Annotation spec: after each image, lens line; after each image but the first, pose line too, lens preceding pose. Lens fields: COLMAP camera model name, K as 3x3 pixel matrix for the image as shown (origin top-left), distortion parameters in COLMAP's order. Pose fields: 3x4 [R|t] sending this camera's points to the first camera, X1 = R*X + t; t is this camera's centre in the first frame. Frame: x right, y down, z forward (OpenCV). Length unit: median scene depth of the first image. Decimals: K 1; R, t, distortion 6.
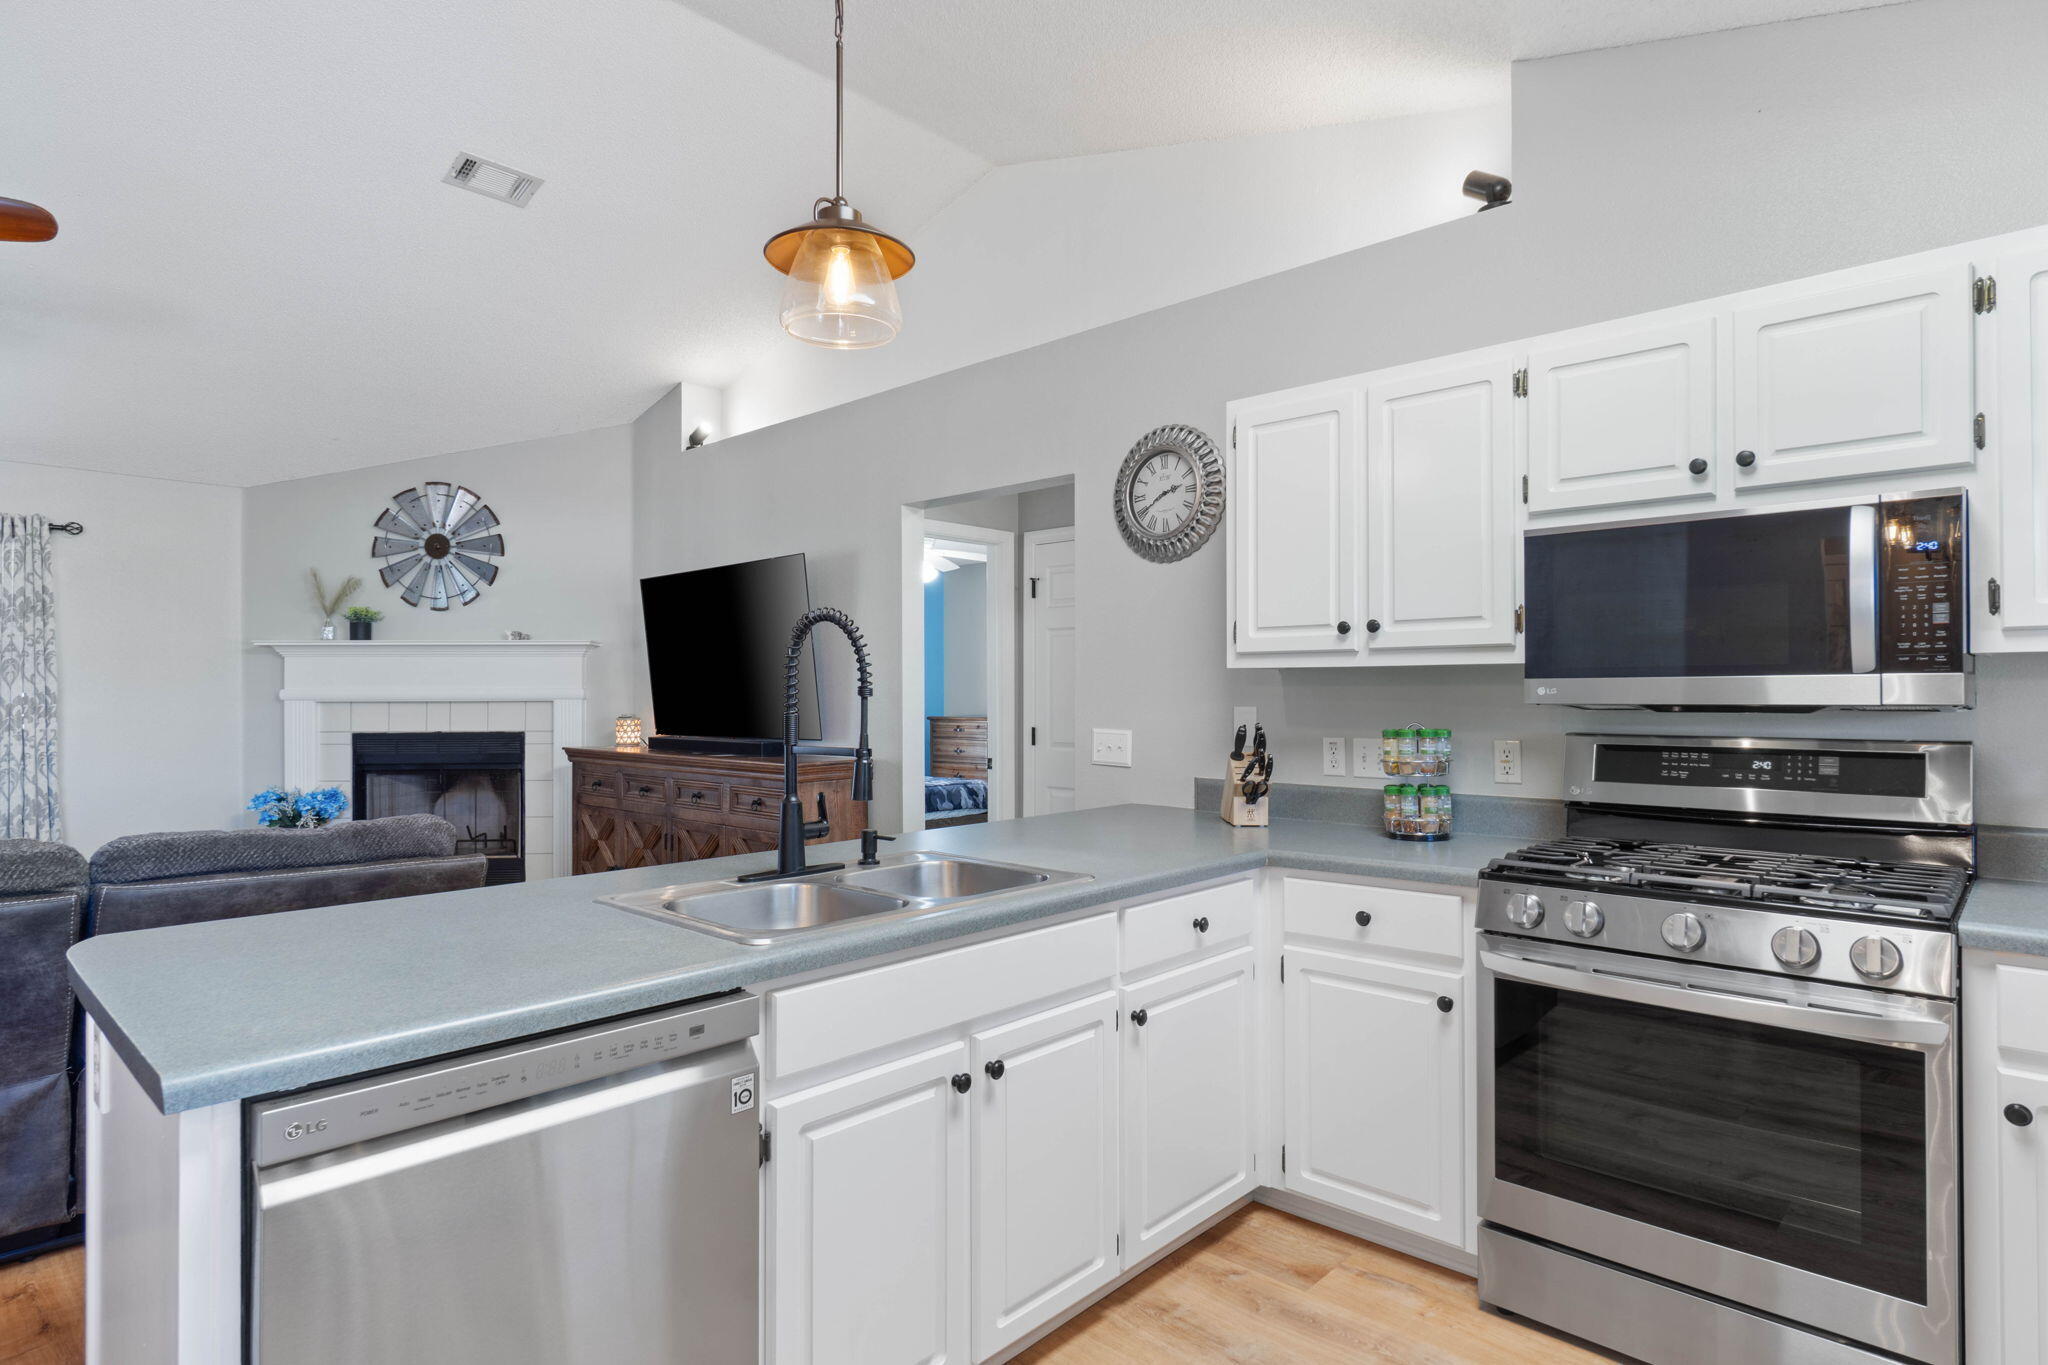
lens RADIAL K [[1087.4, 0, 1016.5], [0, 1087.4, 685.9], [0, 0, 1]] dist [0.007650, -0.000346]
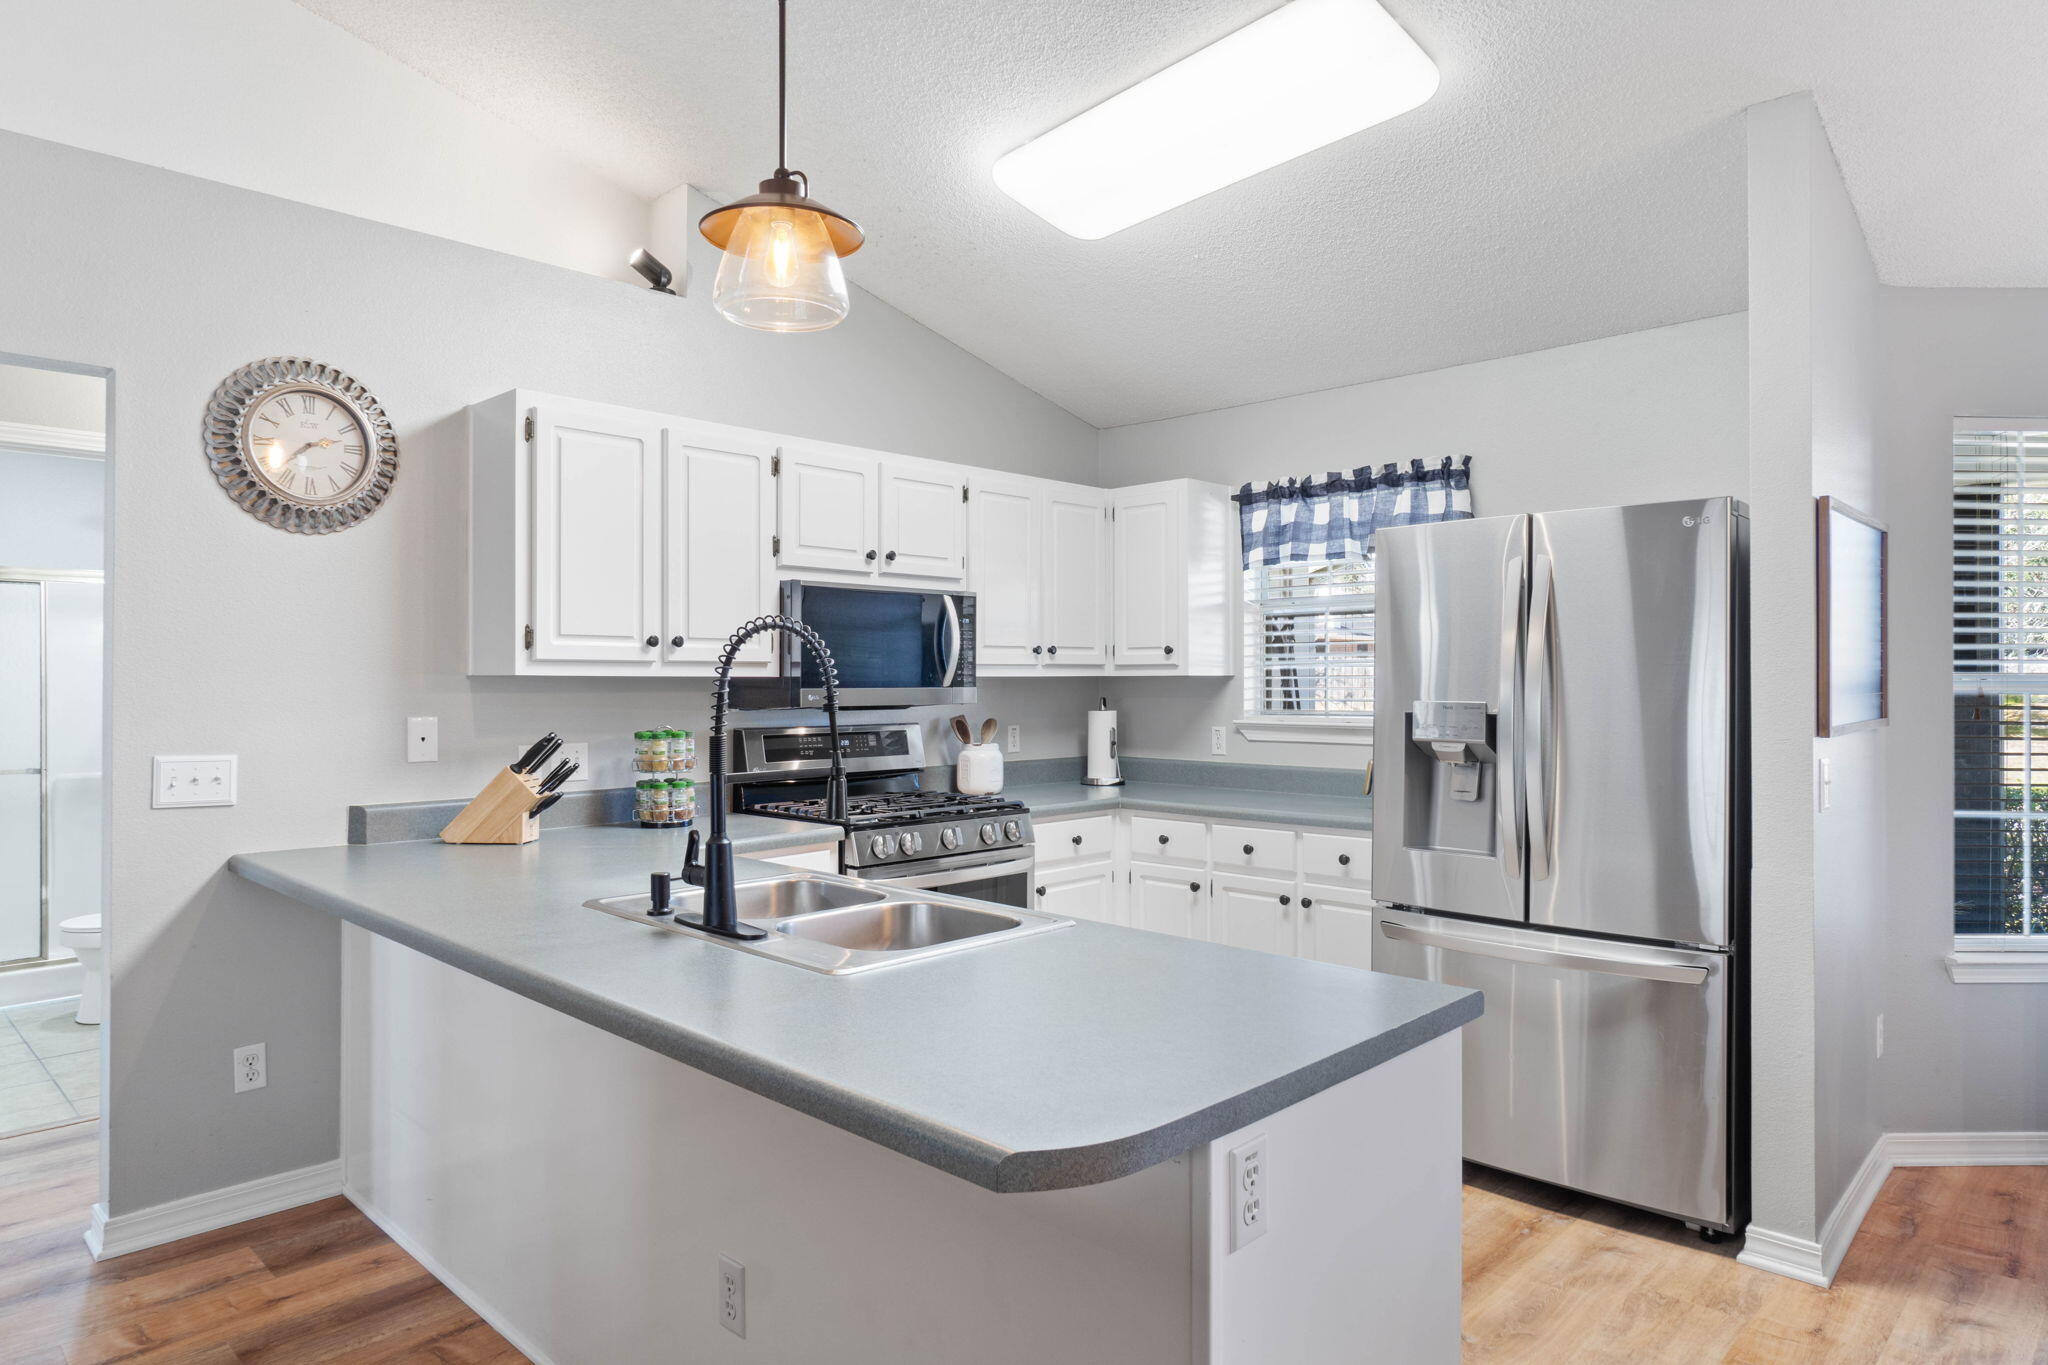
lens RADIAL K [[1211.3, 0, 1018.6], [0, 1211.3, 680.5], [0, 0, 1]] dist [-0.005060, -0.000164]
pose [[0.015772, 0.002082, 0.999873, -0.429204], [-0.007704, 0.999968, -0.001961, -0.006615], [-0.999846, -0.007672, 0.015788, 0.289440]]
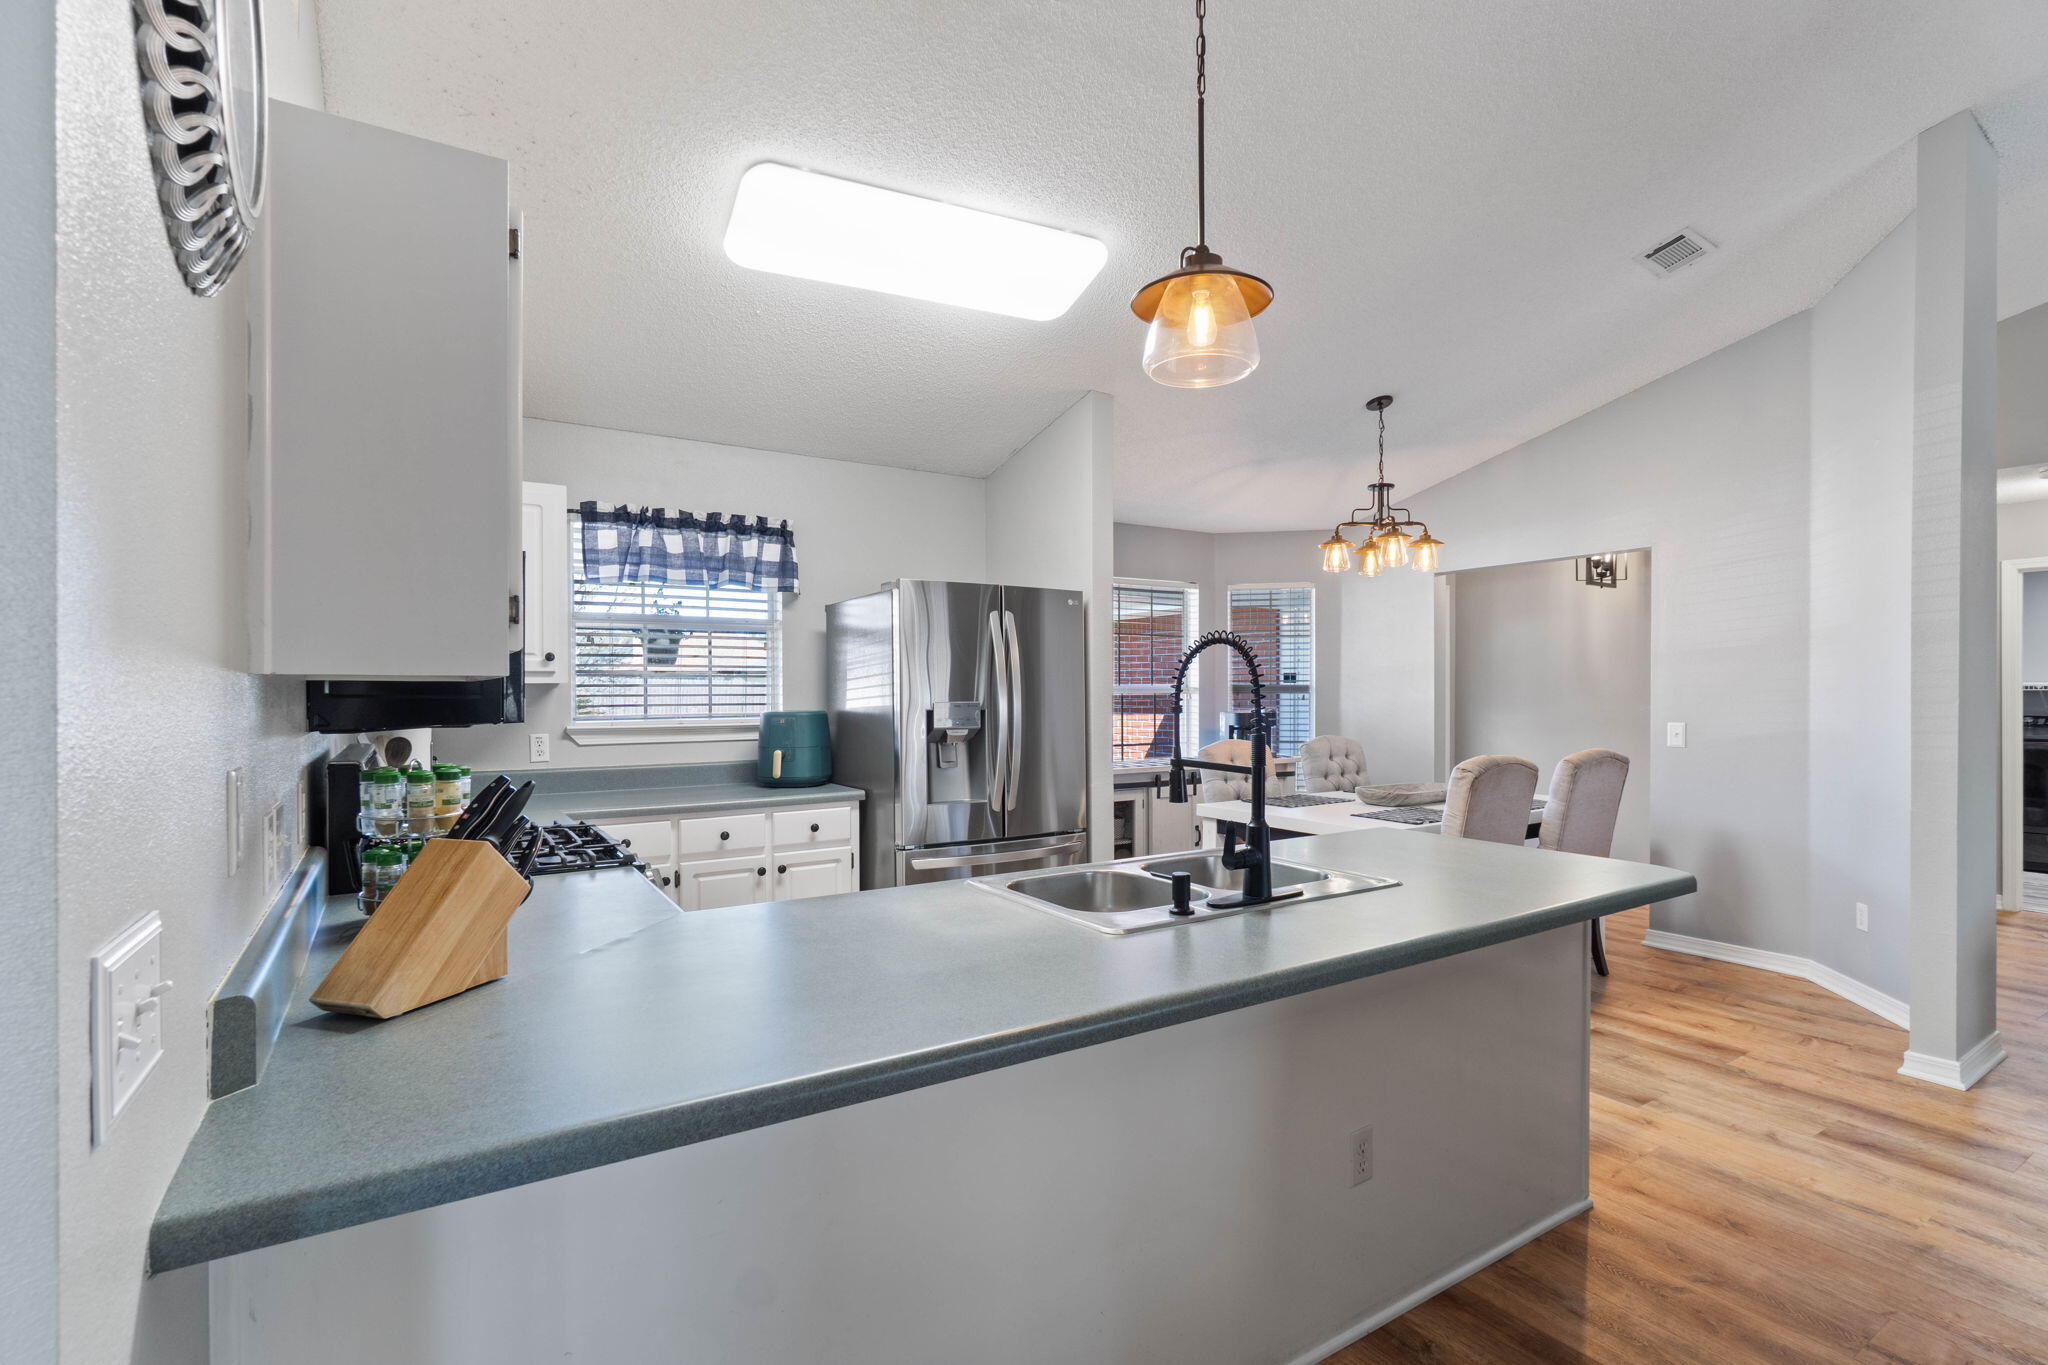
lens RADIAL K [[987.9, 0, 1030.5], [0, 987.9, 680.4], [0, 0, 1]] dist [-0.004258, -0.000040]
pose [[-0.977234, 0.001383, 0.212159, -0.079941], [-0.001094, 0.999933, -0.011561, -0.007262], [-0.212161, -0.011530, -0.977167, 0.744178]]
